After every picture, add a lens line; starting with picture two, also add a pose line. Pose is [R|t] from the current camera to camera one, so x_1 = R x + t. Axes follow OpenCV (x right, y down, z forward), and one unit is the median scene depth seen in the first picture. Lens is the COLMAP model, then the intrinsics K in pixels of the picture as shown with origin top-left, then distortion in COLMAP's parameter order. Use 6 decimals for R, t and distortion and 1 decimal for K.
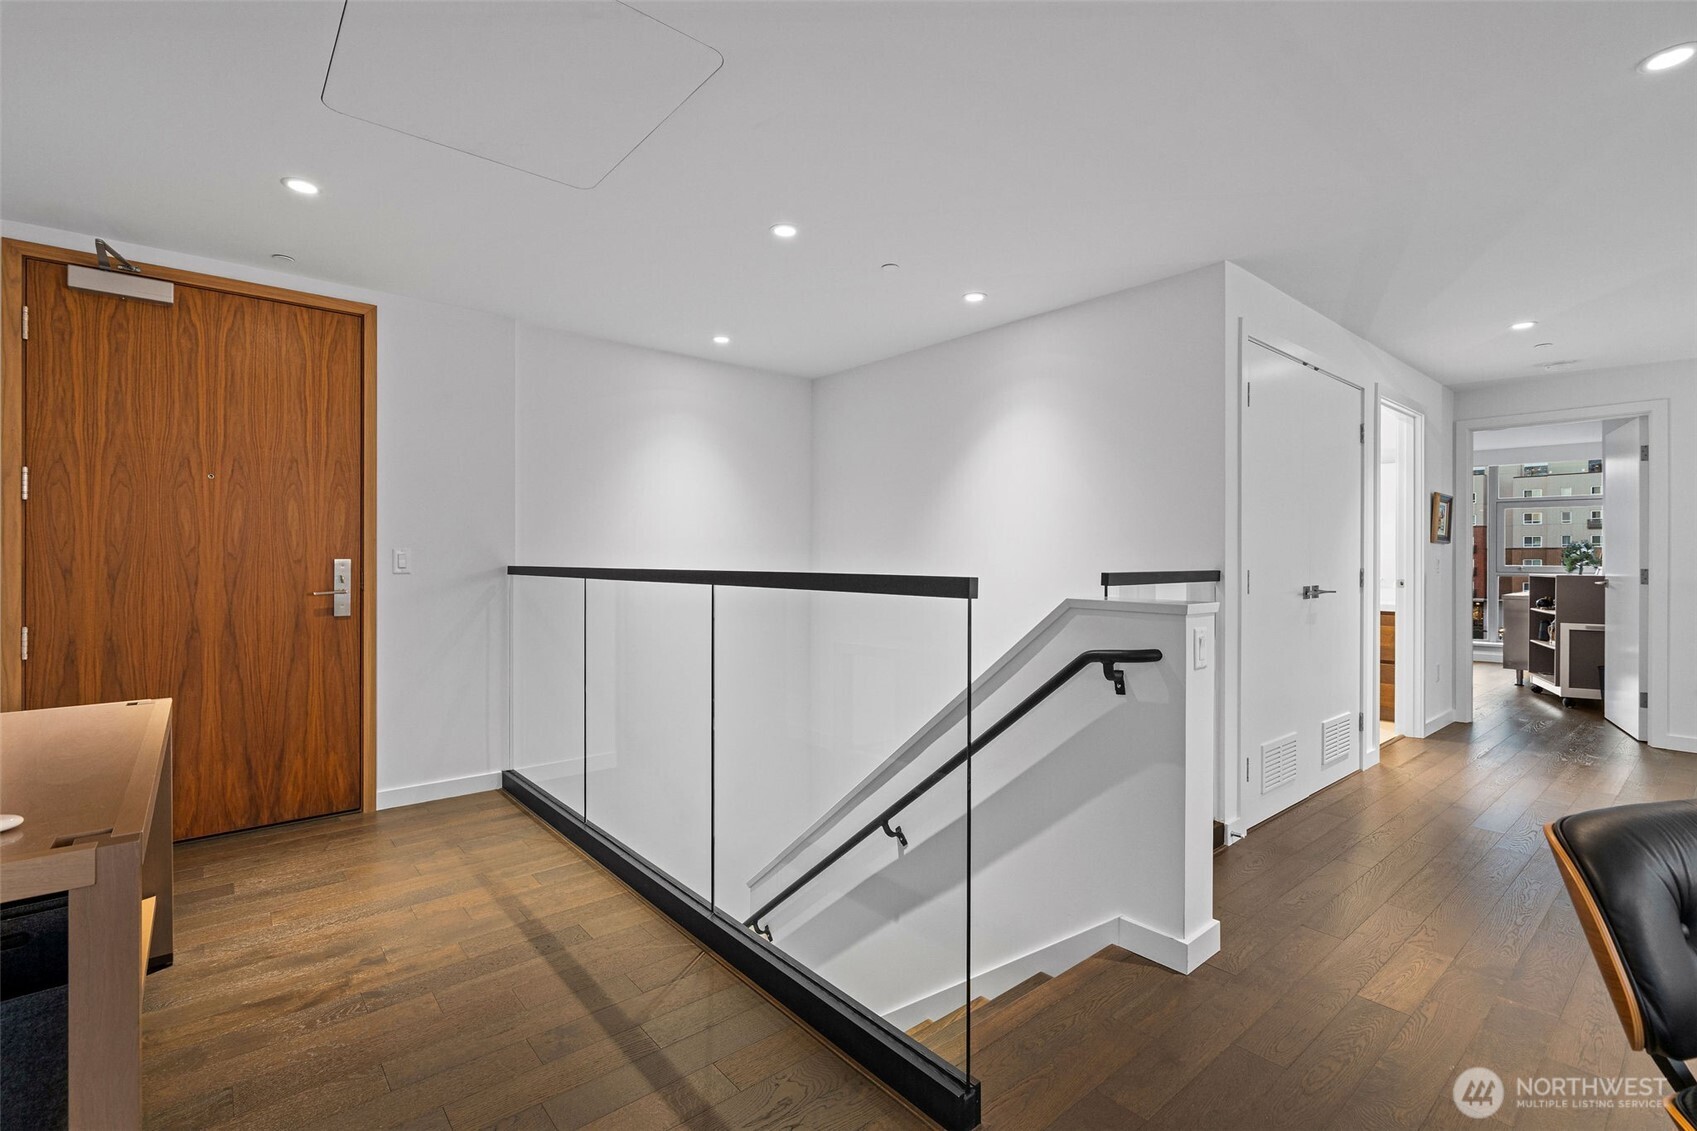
lens RADIAL K [[761.5, 0, 848.5], [0, 761.5, 556.8], [0, 0, 1]] dist [-0.000425, -0.000352]
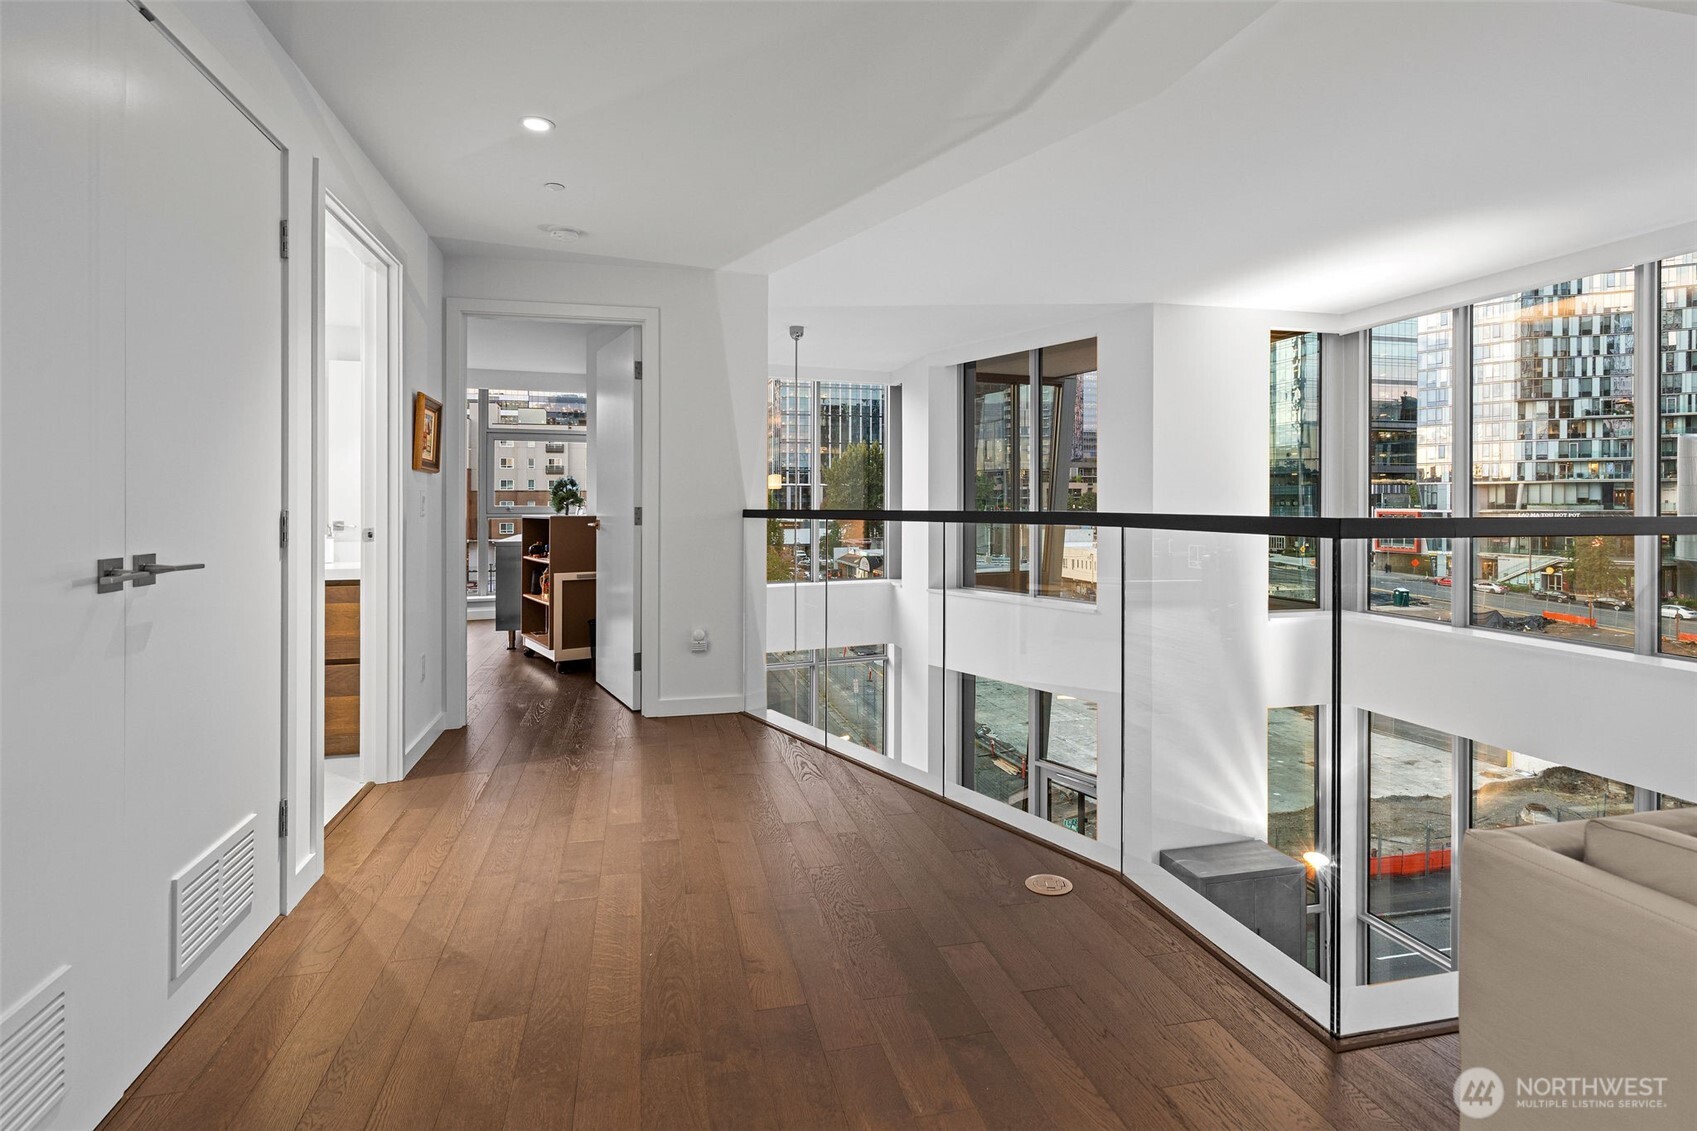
lens RADIAL K [[871.2, 0, 845.3], [0, 871.2, 500.0], [0, 0, 1]] dist [-0.006013, -0.002198]
pose [[0.450699, -0.001824, 0.892674, 0.253672], [0.000573, 0.999998, 0.001754, 0.005876], [-0.892676, -0.000279, 0.450699, 0.316975]]
